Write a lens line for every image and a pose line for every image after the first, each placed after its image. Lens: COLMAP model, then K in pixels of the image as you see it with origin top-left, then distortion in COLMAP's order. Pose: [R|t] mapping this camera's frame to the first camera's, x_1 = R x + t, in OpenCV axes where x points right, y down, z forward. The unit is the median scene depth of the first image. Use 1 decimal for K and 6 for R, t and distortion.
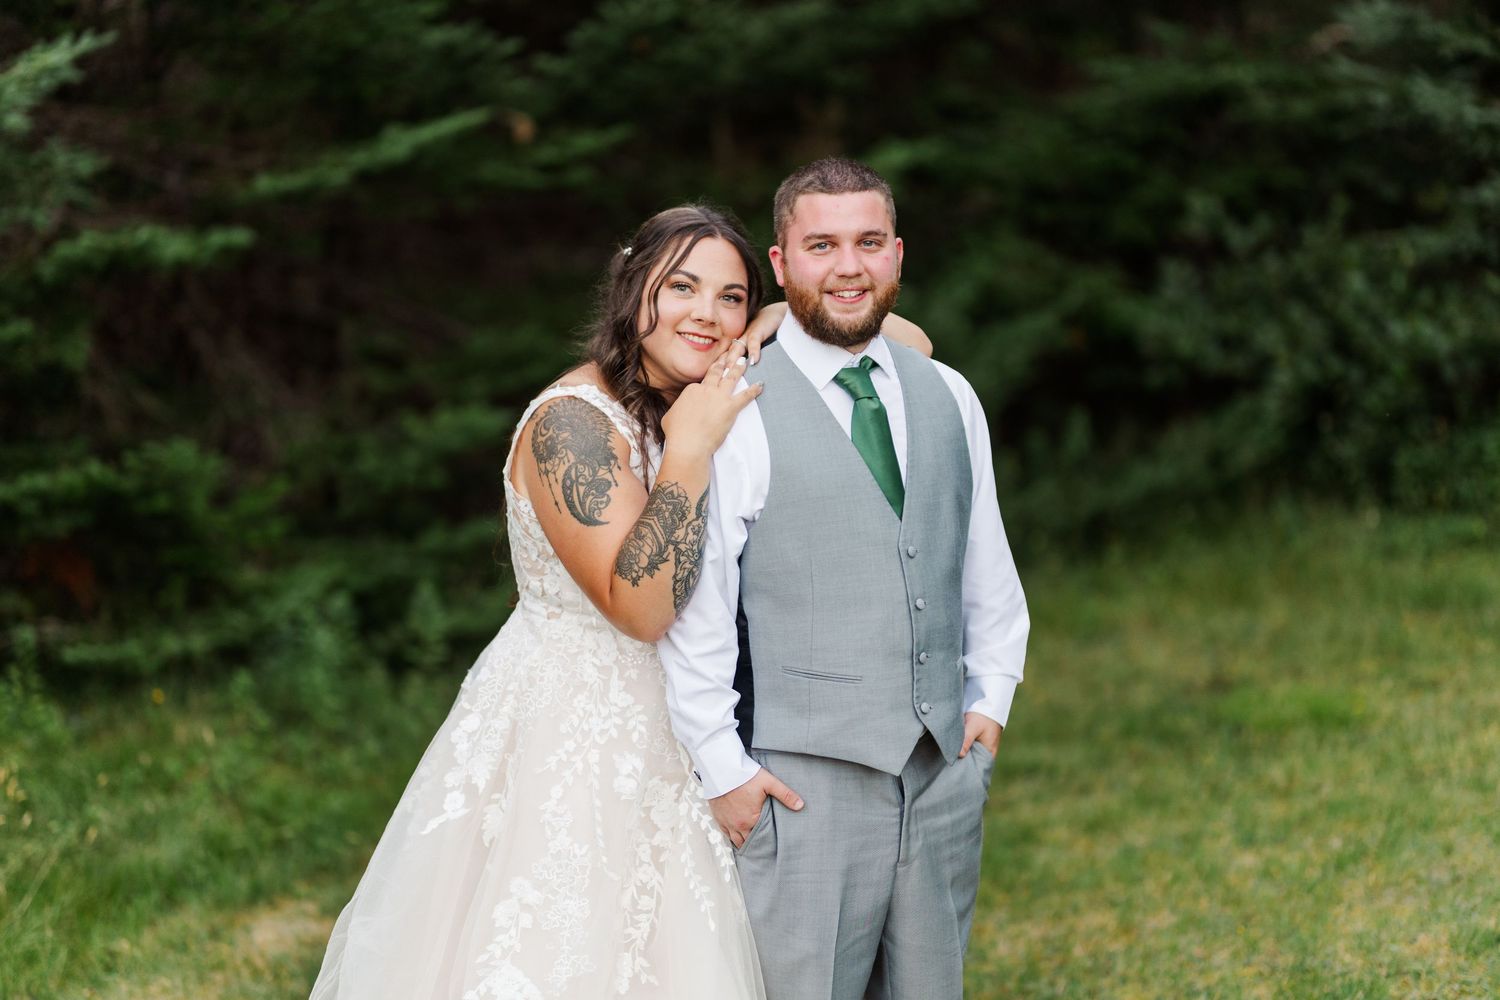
lens RADIAL K [[3499.0, 0, 717.0], [0, 3499.0, 499.8], [0, 0, 1]] dist [-0.001293, 0.008729]
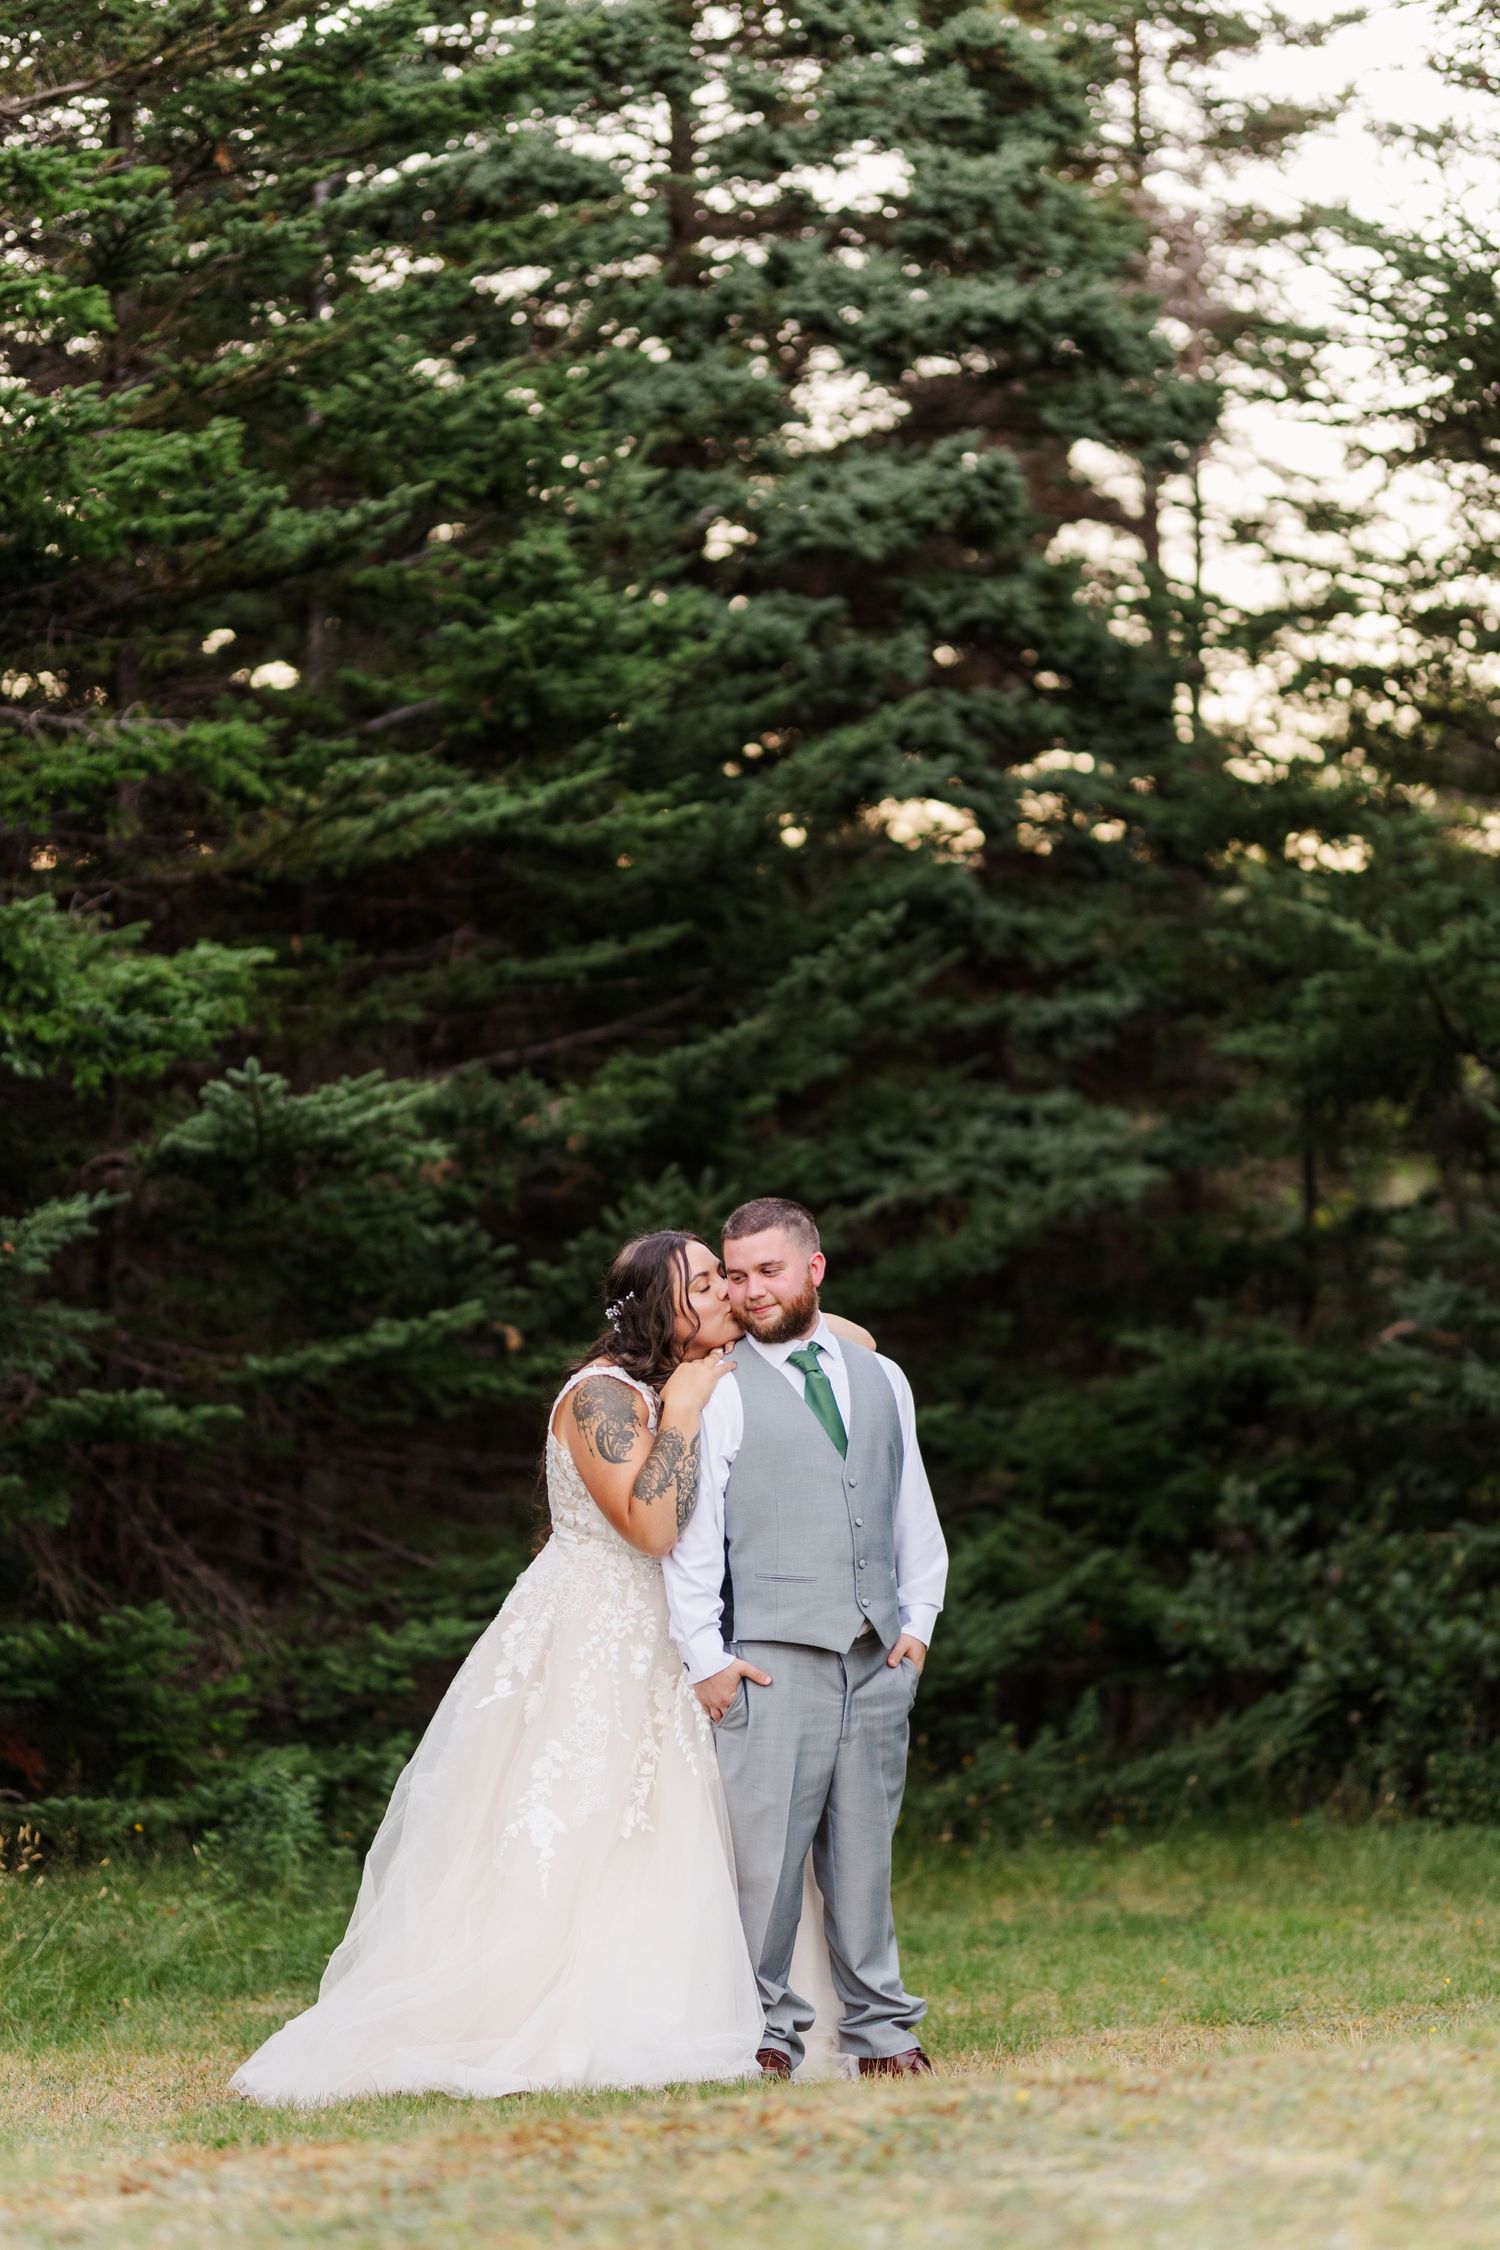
lens RADIAL K [[5248.4, 0, 750.0], [0, 5248.4, 1125.0], [0, 0, 1]] dist [-0.001293, 0.008729]
pose [[0.998688, 0.050830, 0.006192, -0.002605], [-0.048515, 0.977947, -0.203140, 0.143301], [-0.016381, 0.202573, 0.979130, -0.483552]]
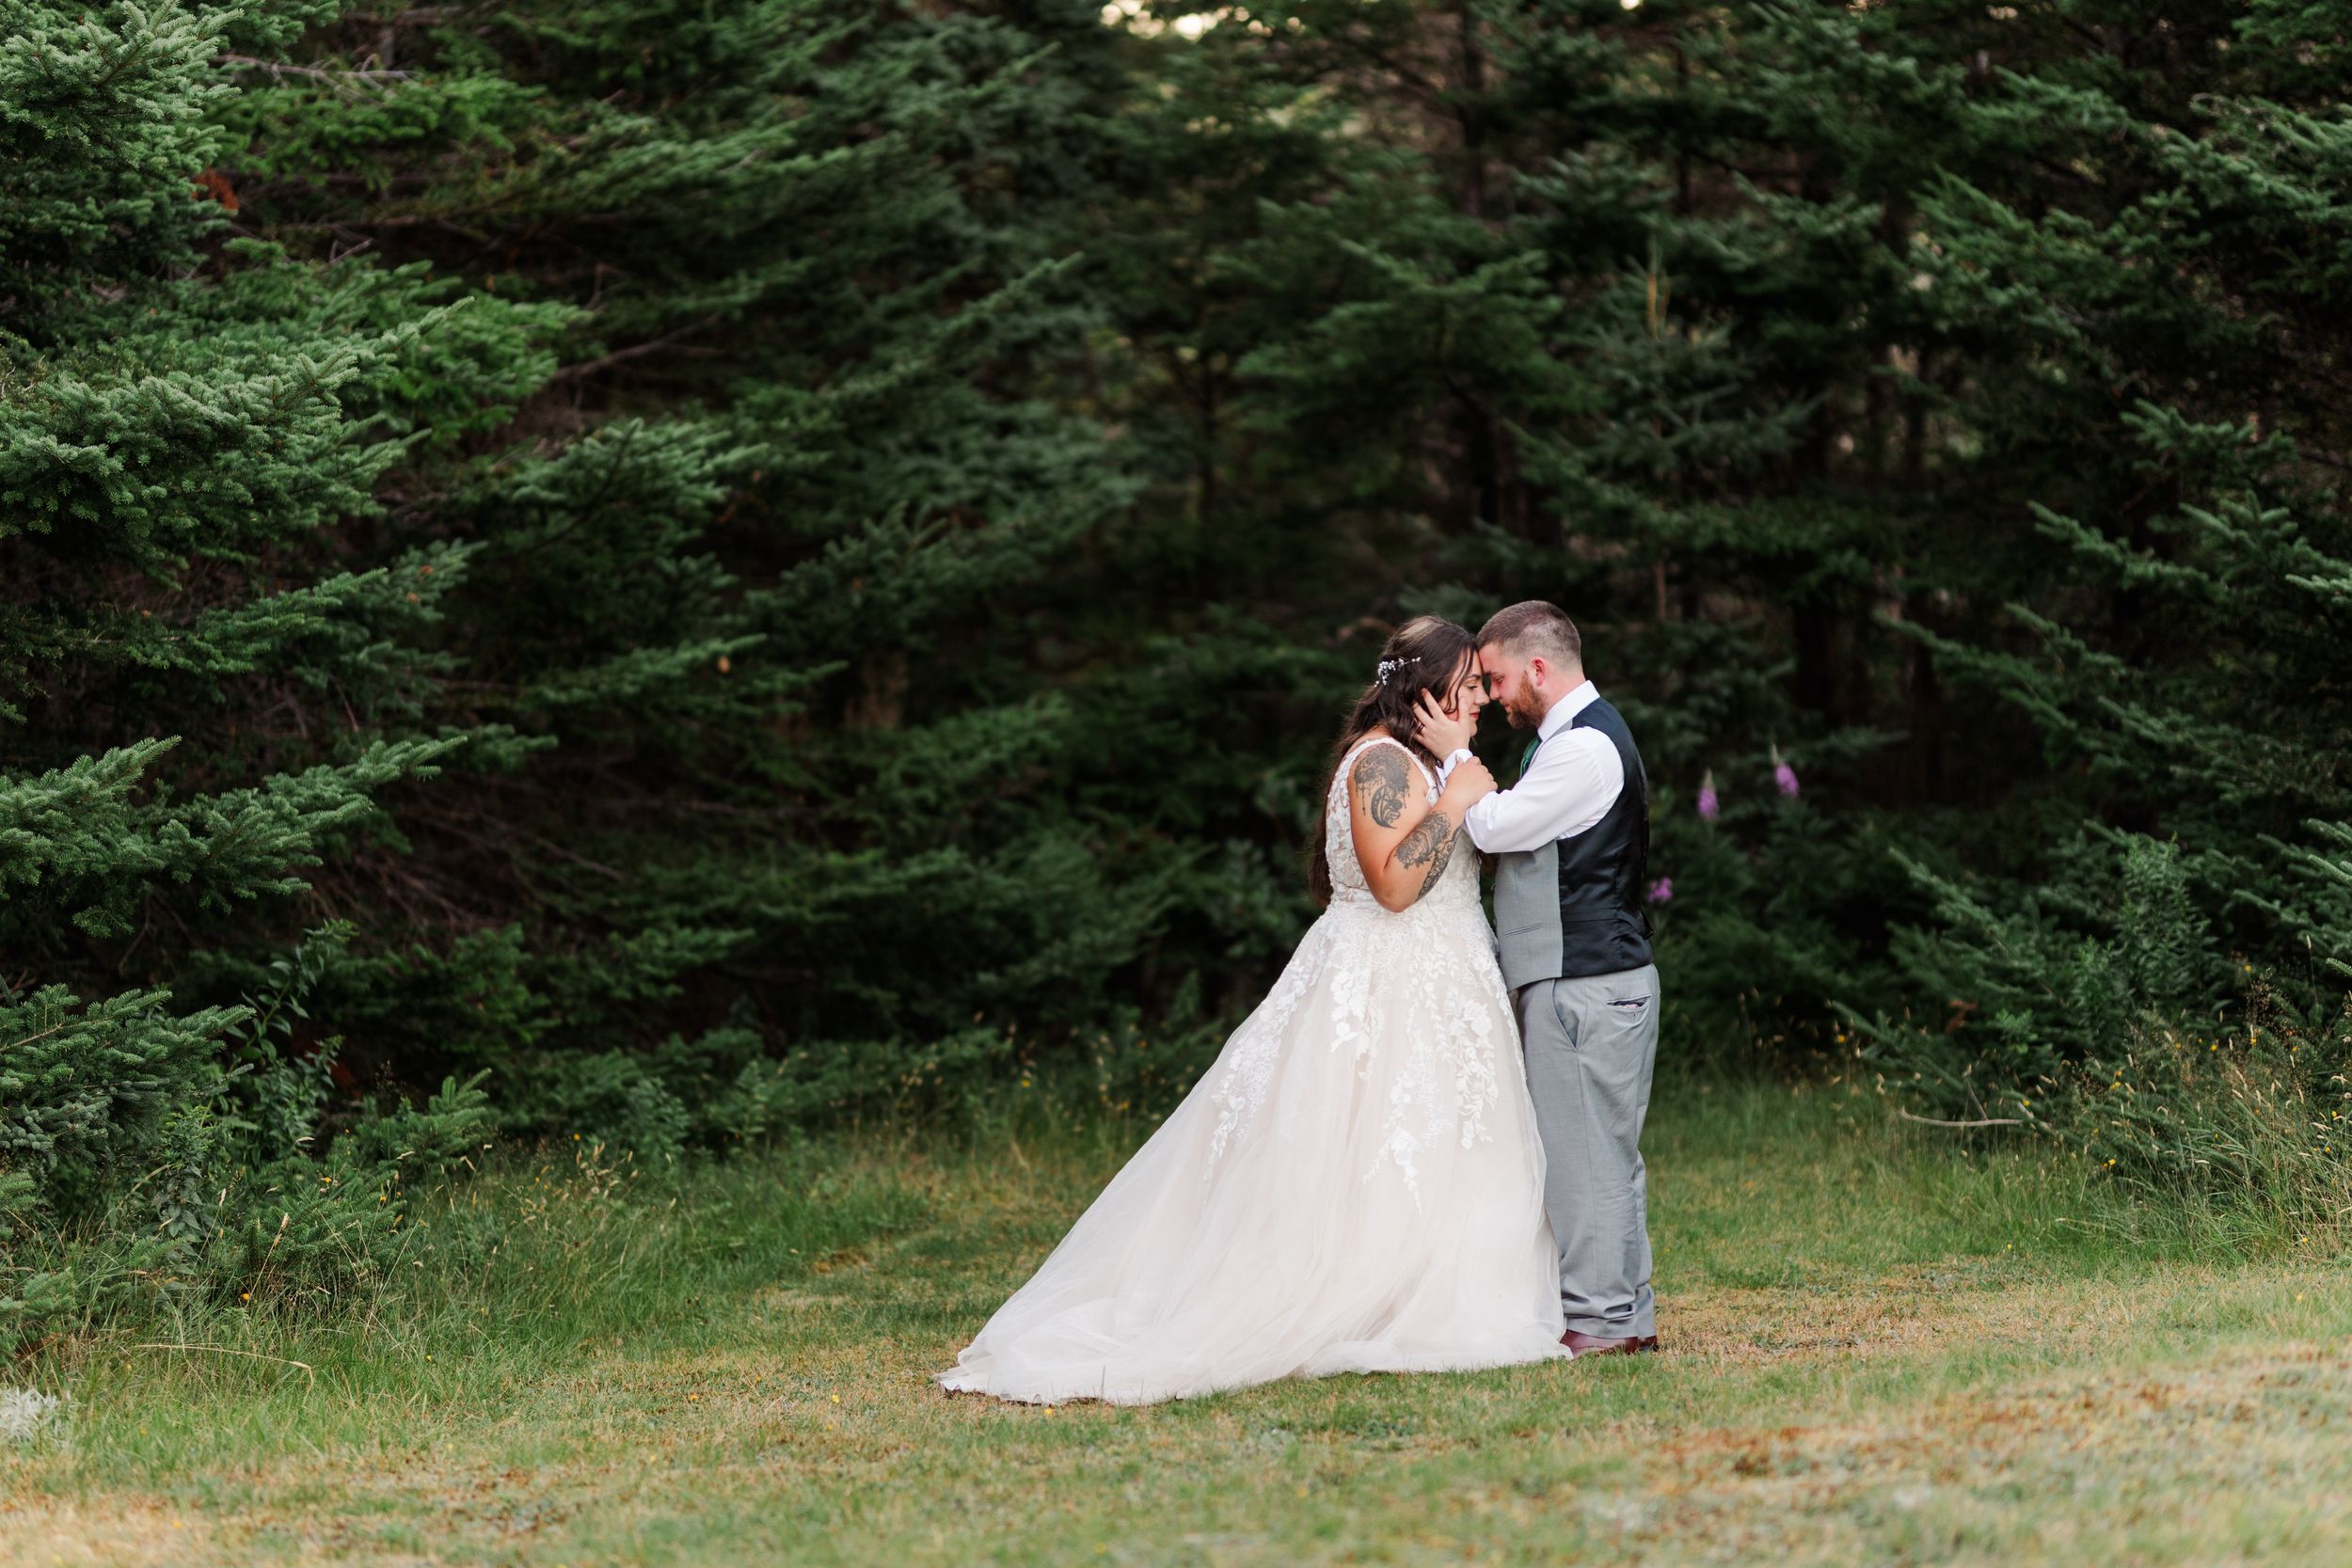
lens RADIAL K [[5485.8, 0, 1124.3], [0, 5485.8, 783.6], [0, 0, 1]] dist [-0.001293, 0.008729]
pose [[0.967813, 0.033831, 0.249387, -0.383712], [-0.002802, 0.992310, -0.123743, 0.144020], [-0.251656, 0.119062, 0.960465, -0.638506]]
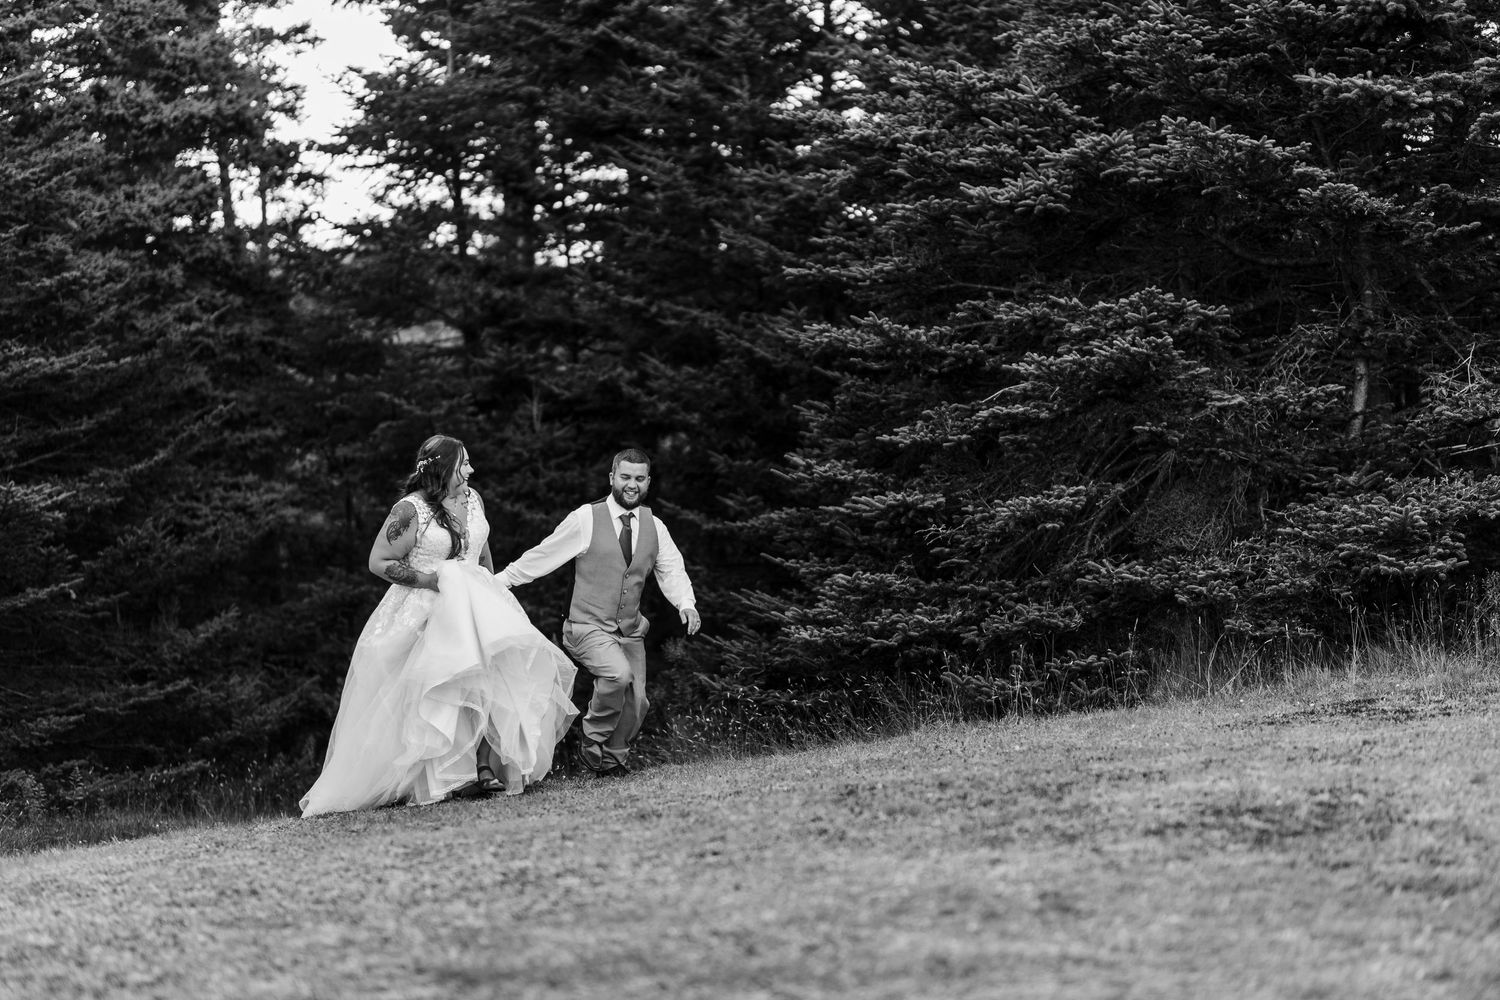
lens RADIAL K [[3499.0, 0, 717.0], [0, 3499.0, 499.8], [0, 0, 1]] dist [-0.001293, 0.008729]
pose [[0.954366, 0.016210, 0.298198, -0.370034], [0.042683, 0.980871, -0.189923, 0.309378], [-0.295573, 0.193984, 0.935418, -1.364636]]
